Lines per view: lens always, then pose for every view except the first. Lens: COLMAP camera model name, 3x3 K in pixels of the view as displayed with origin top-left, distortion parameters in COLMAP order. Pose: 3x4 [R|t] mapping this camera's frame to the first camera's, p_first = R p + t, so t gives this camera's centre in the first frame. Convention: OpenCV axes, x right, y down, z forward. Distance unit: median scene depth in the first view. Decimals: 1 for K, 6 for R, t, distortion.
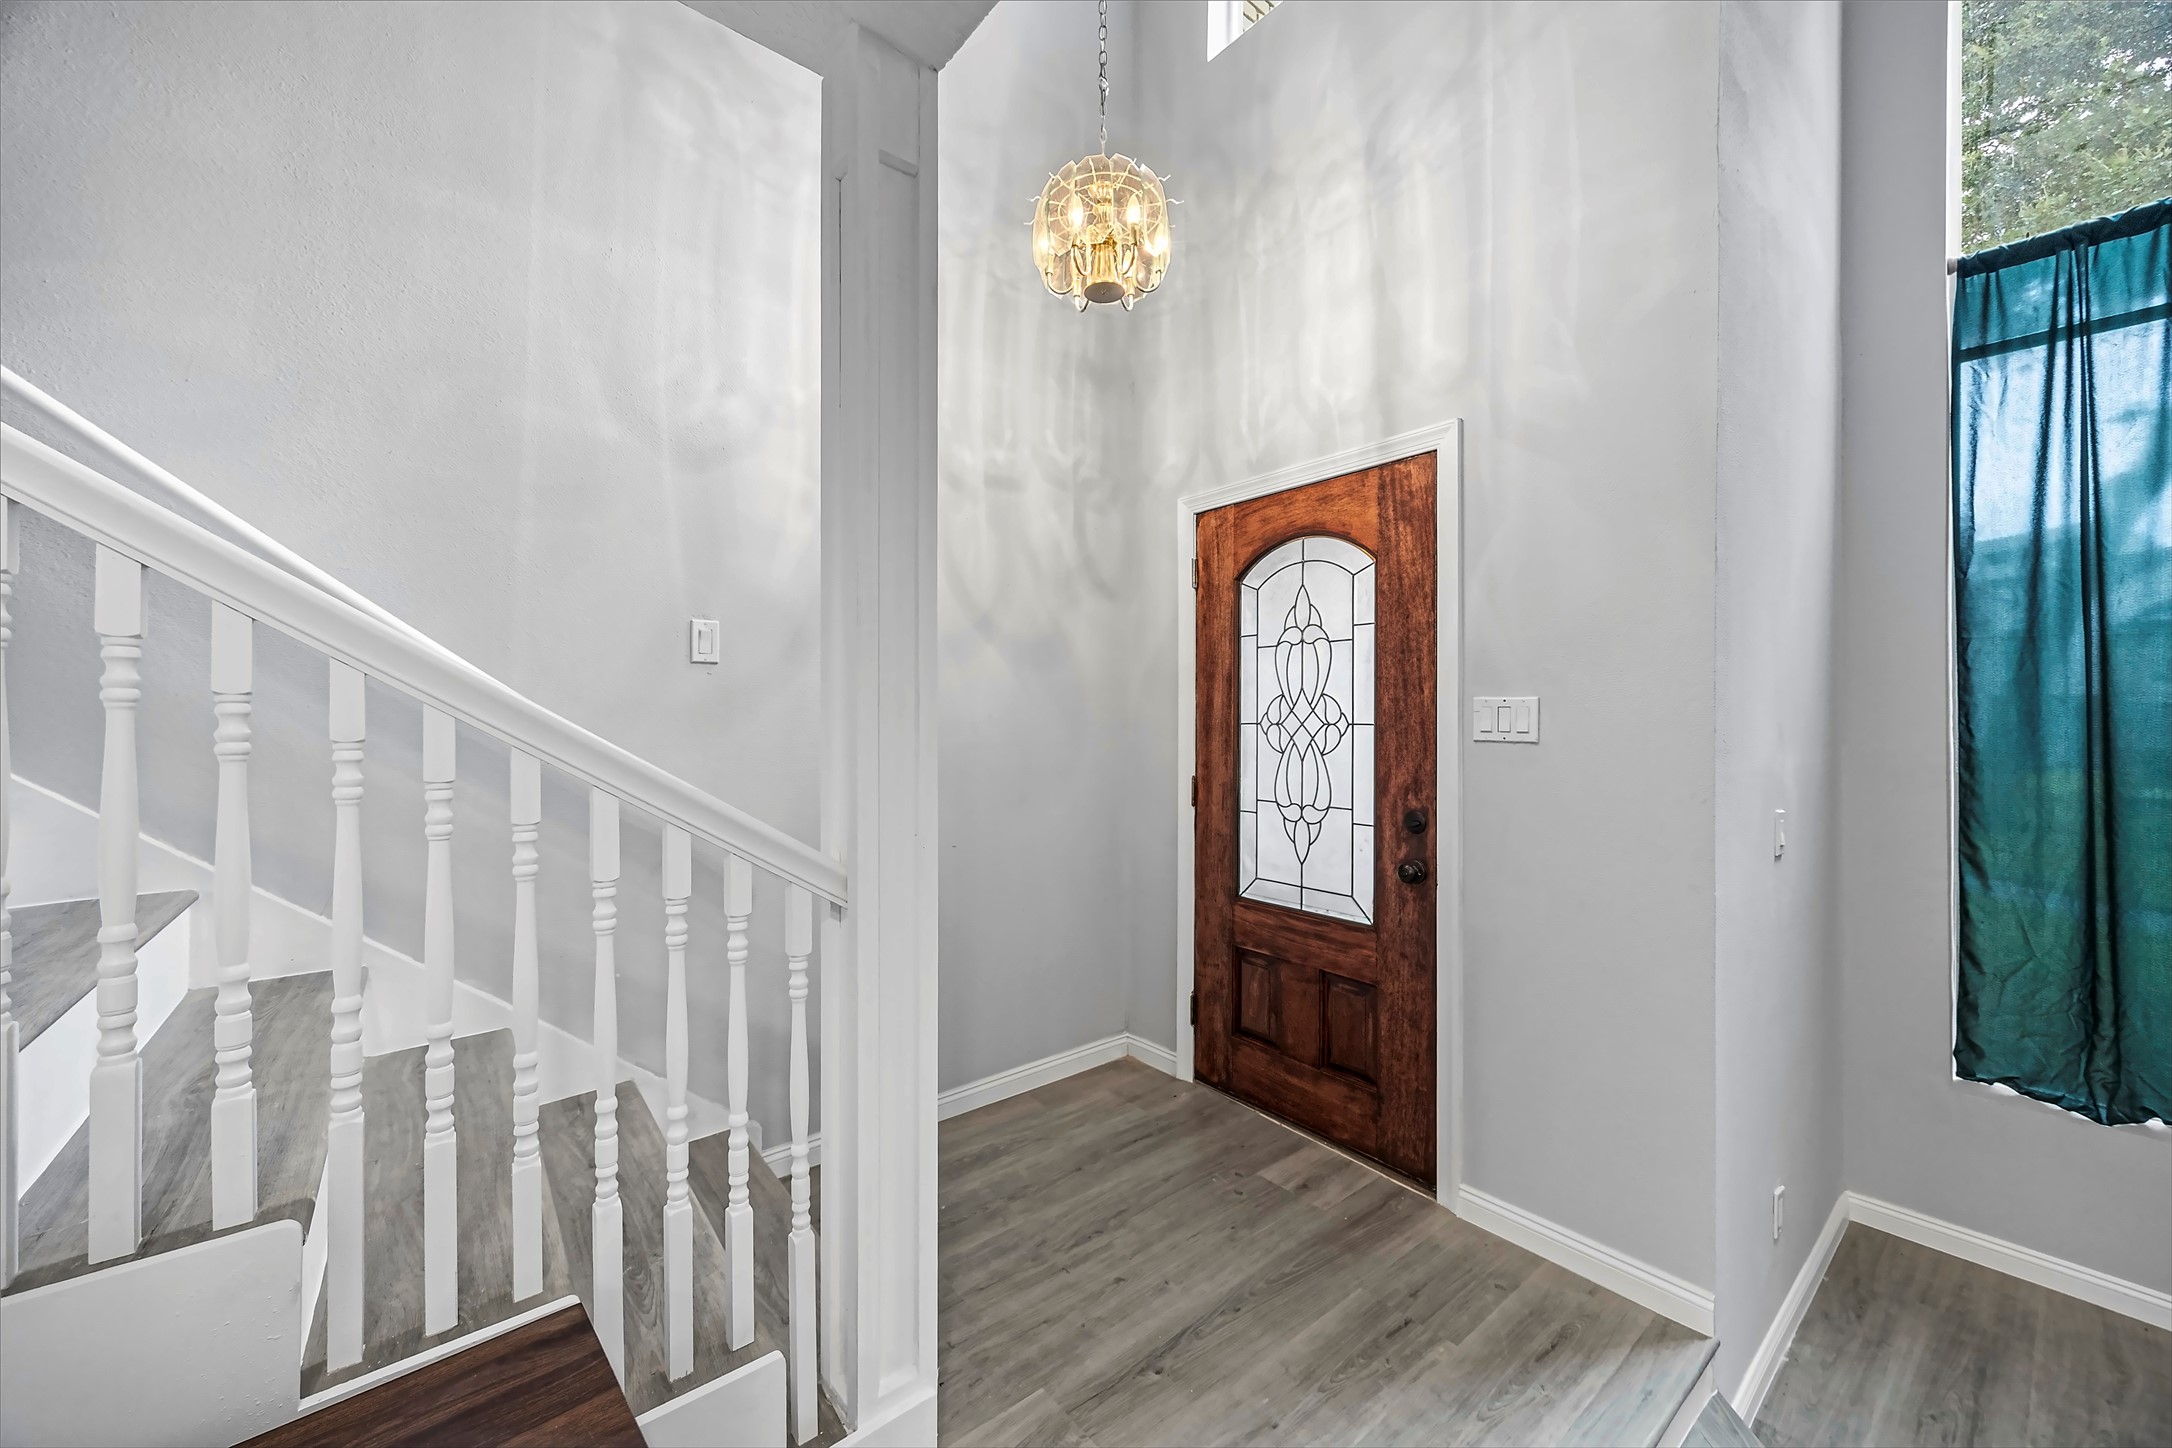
lens RADIAL K [[824.0, 0, 1084.3], [0, 824.0, 716.5], [0, 0, 1]] dist [-0.002842, -0.000061]
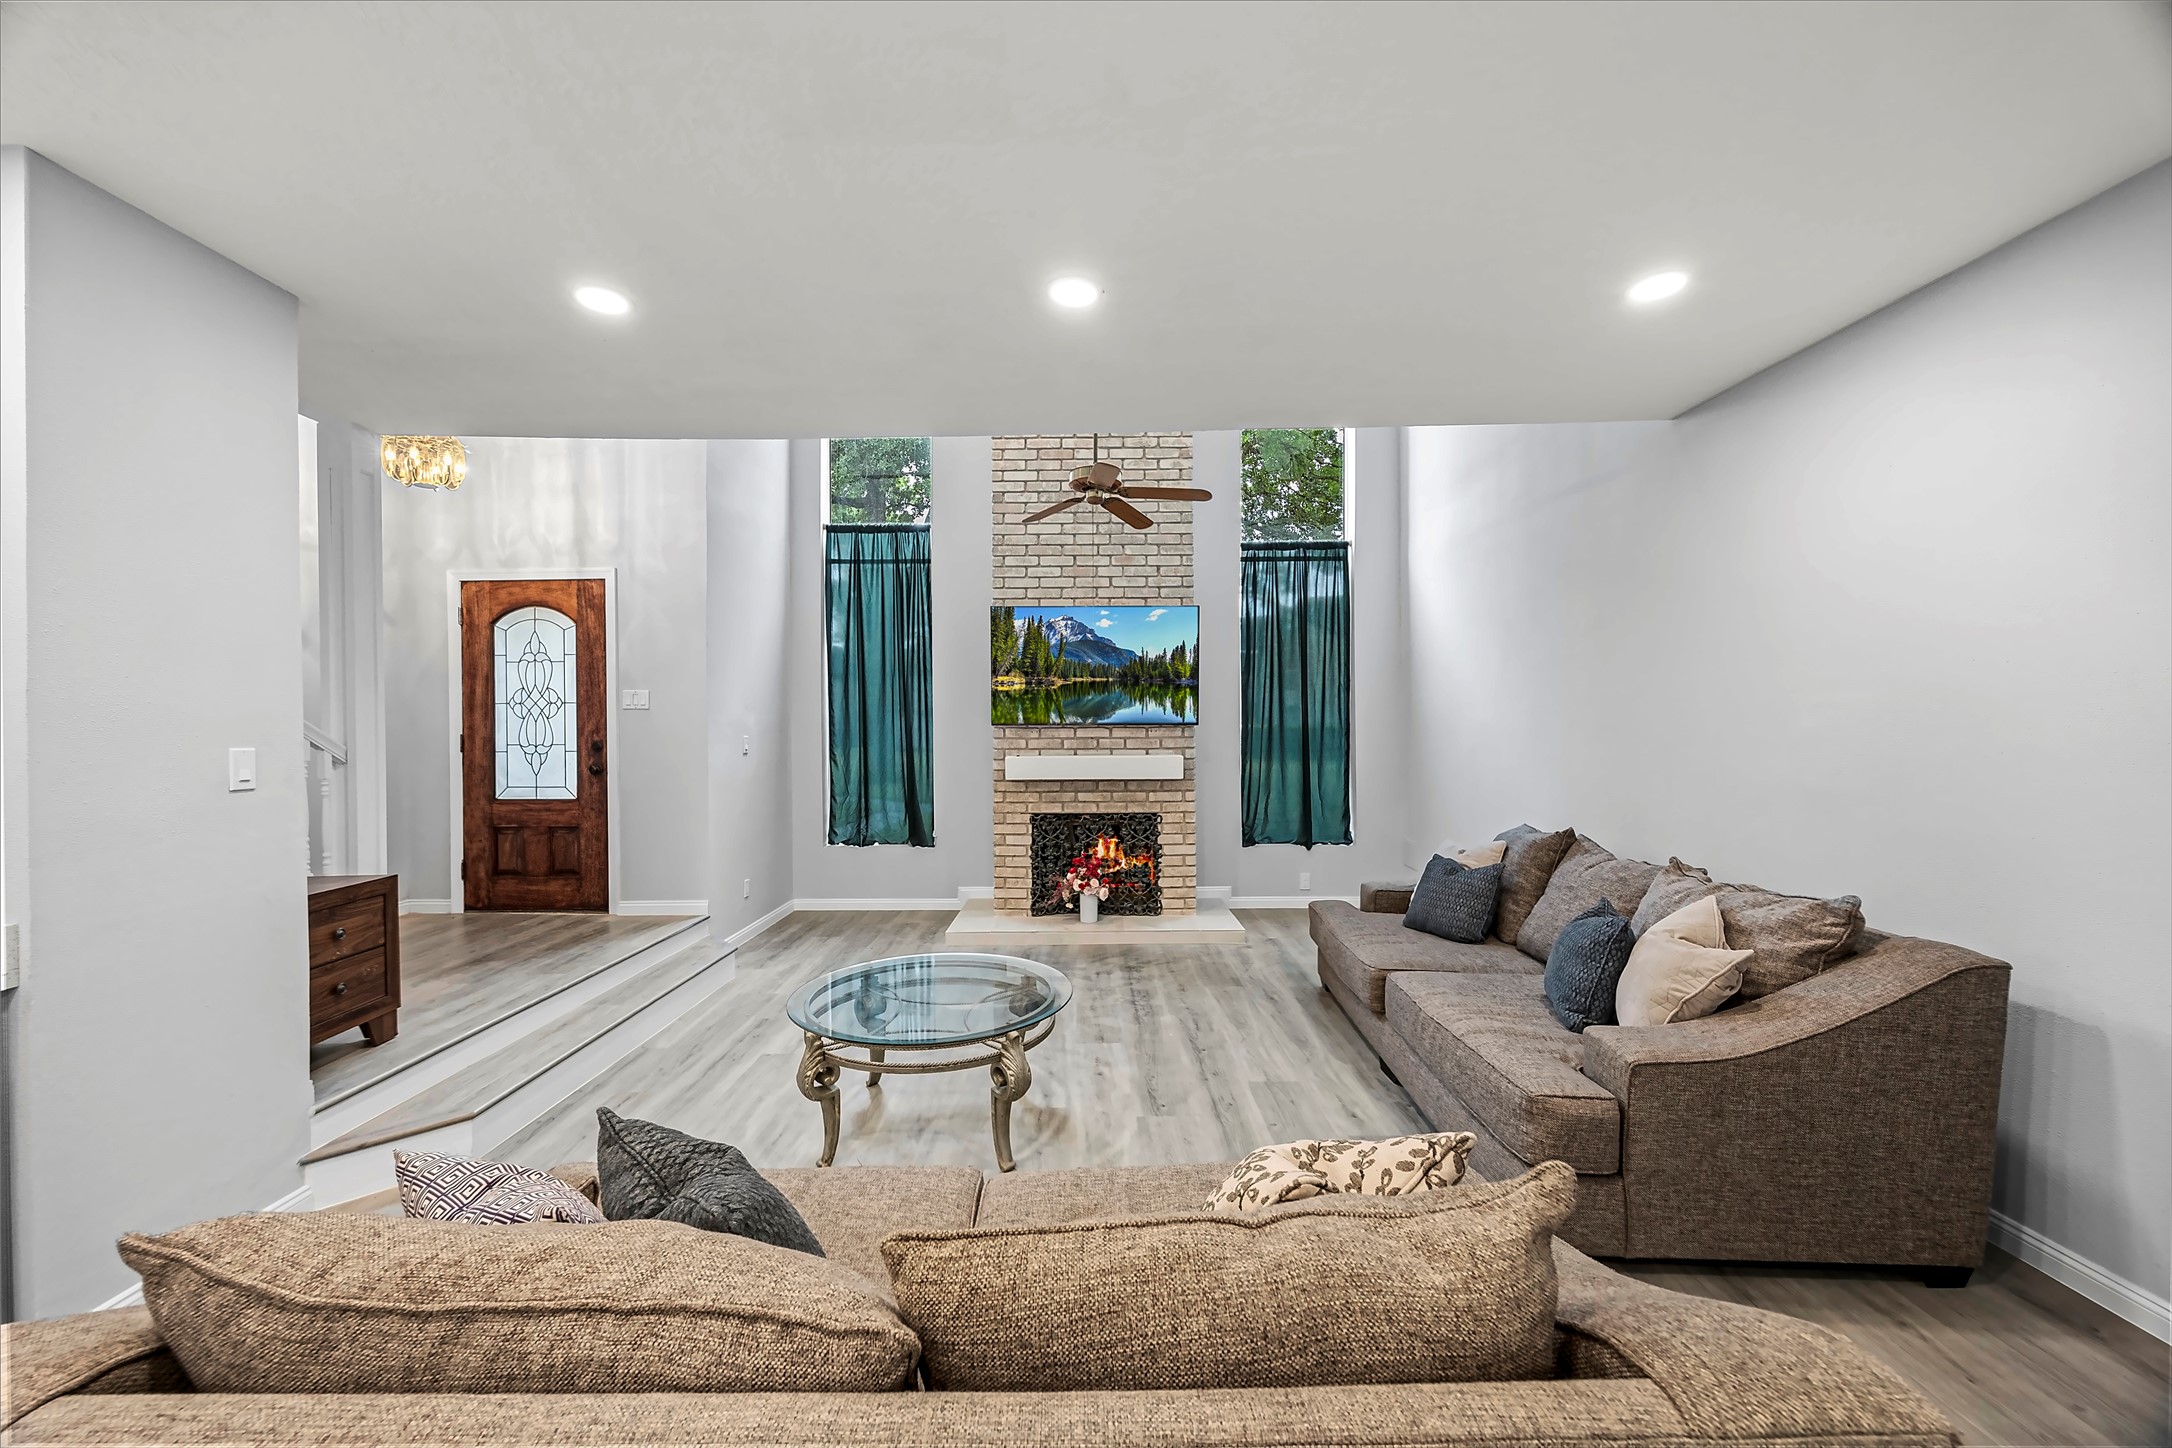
lens RADIAL K [[824.0, 0, 1075.4], [0, 824.0, 731.6], [0, 0, 1]] dist [-0.002842, -0.000061]
pose [[0.641937, -0.012589, 0.766654, -0.408553], [0.005241, 0.999914, 0.012030, 0.059952], [-0.766739, -0.003704, 0.641948, -1.227651]]
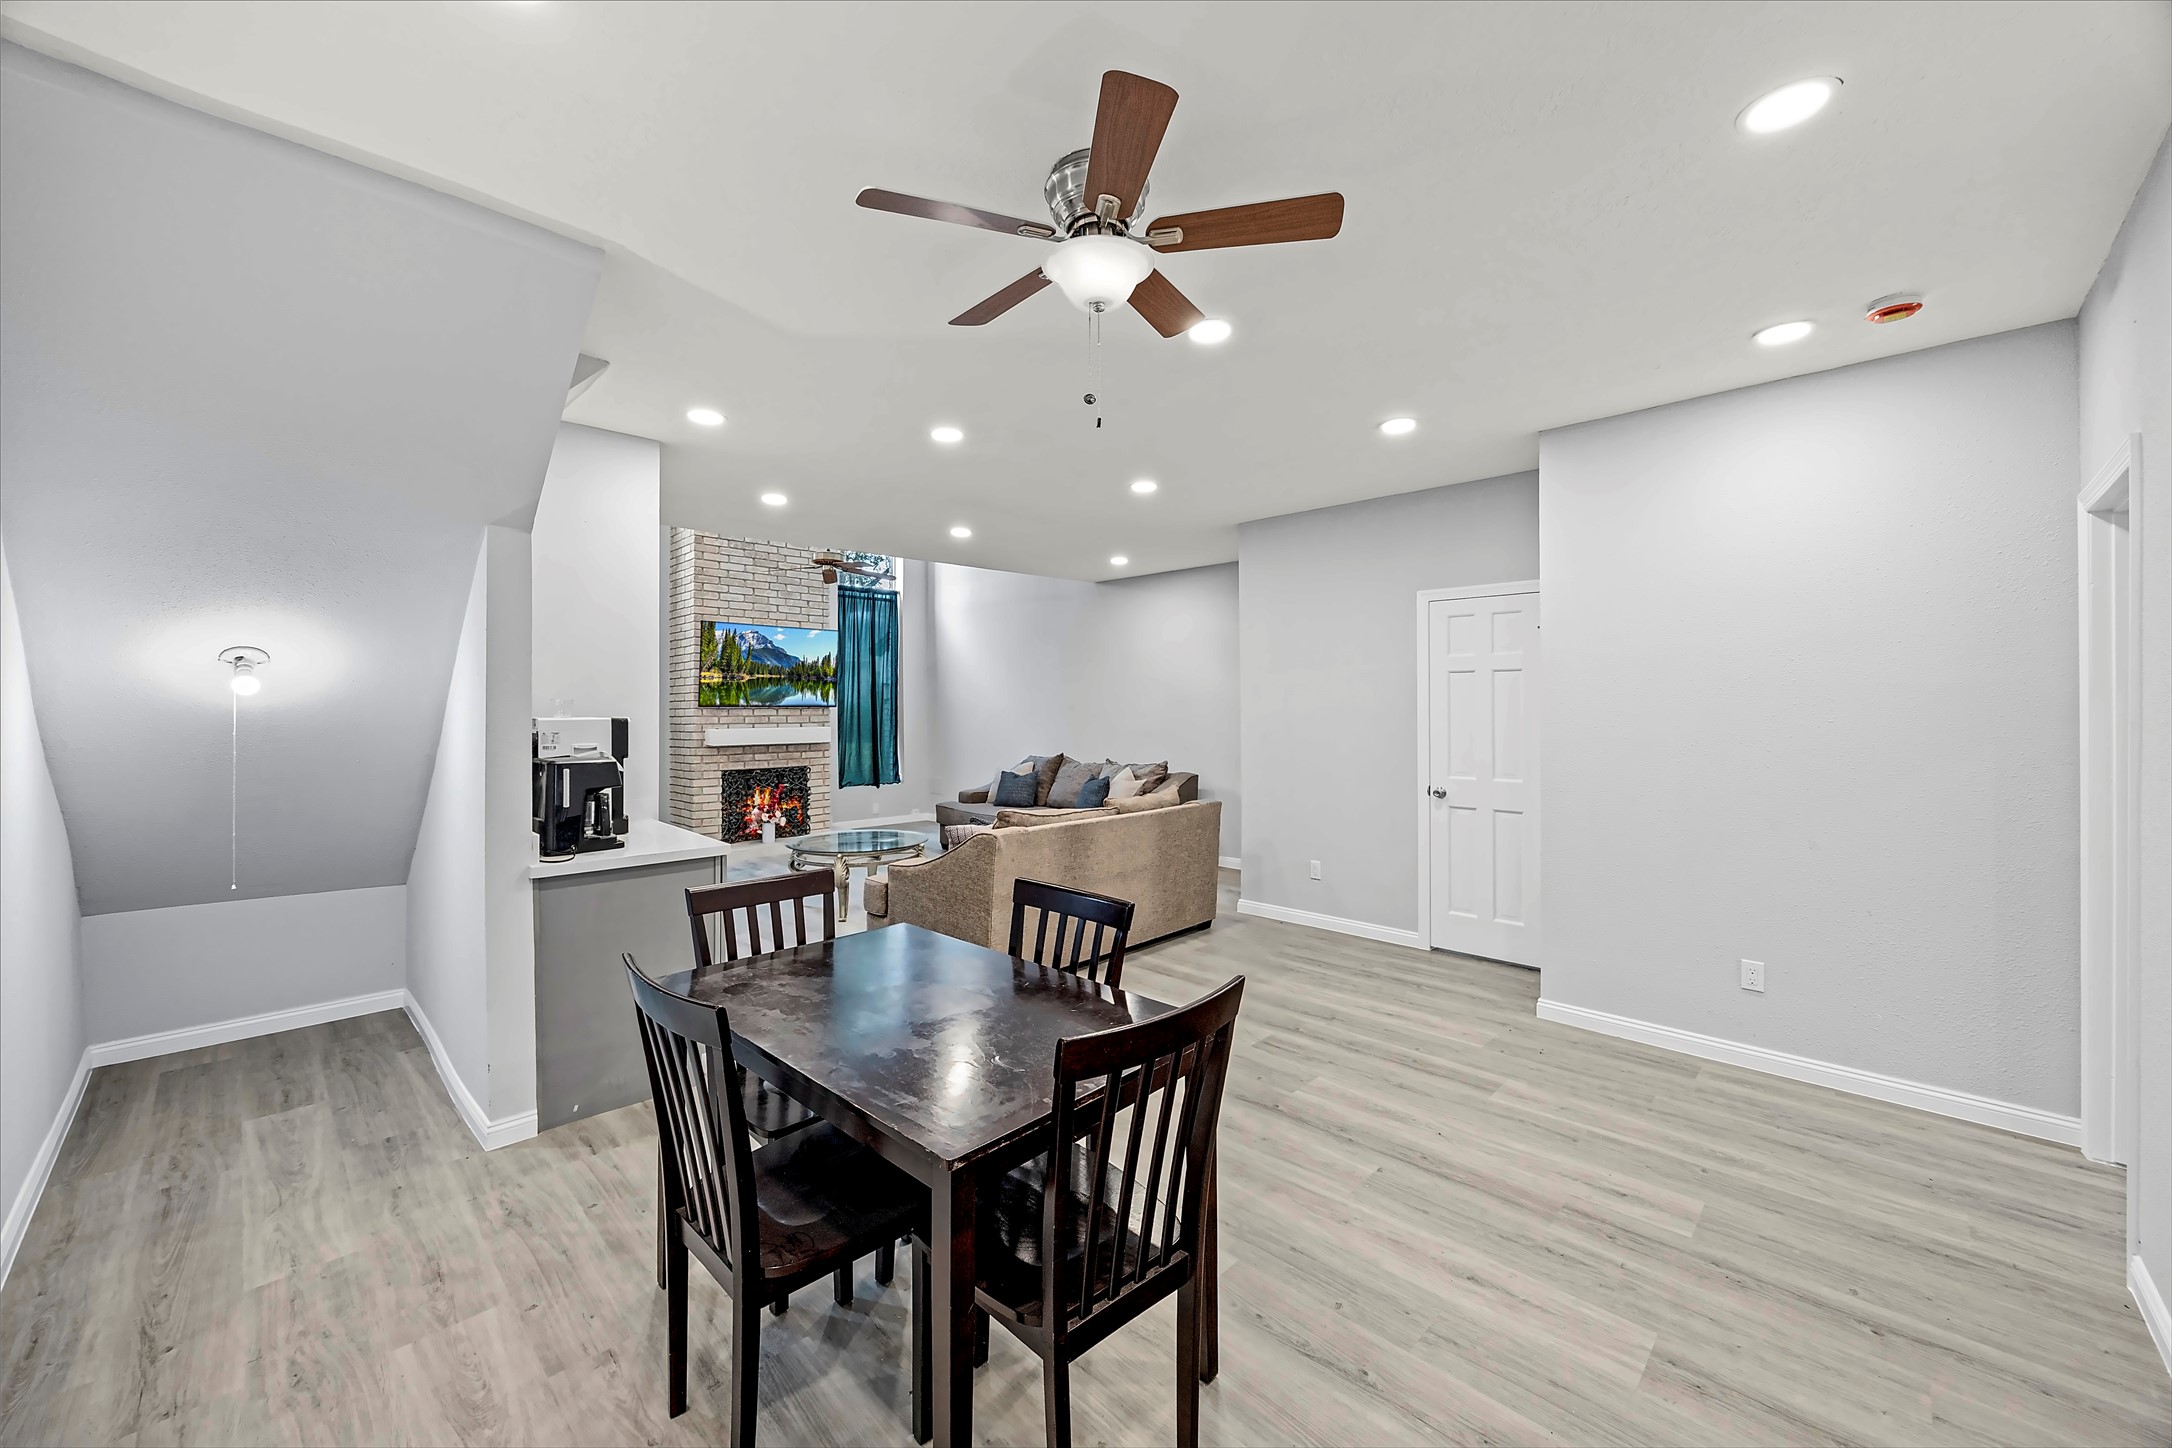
lens RADIAL K [[824.0, 0, 1102.6], [0, 824.0, 705.9], [0, 0, 1]] dist [-0.002842, -0.000061]
pose [[-0.129714, -0.005340, 0.991537, -2.030779], [-0.005910, 0.999972, 0.004613, 0.041942], [-0.991534, -0.005262, -0.129742, -0.713297]]
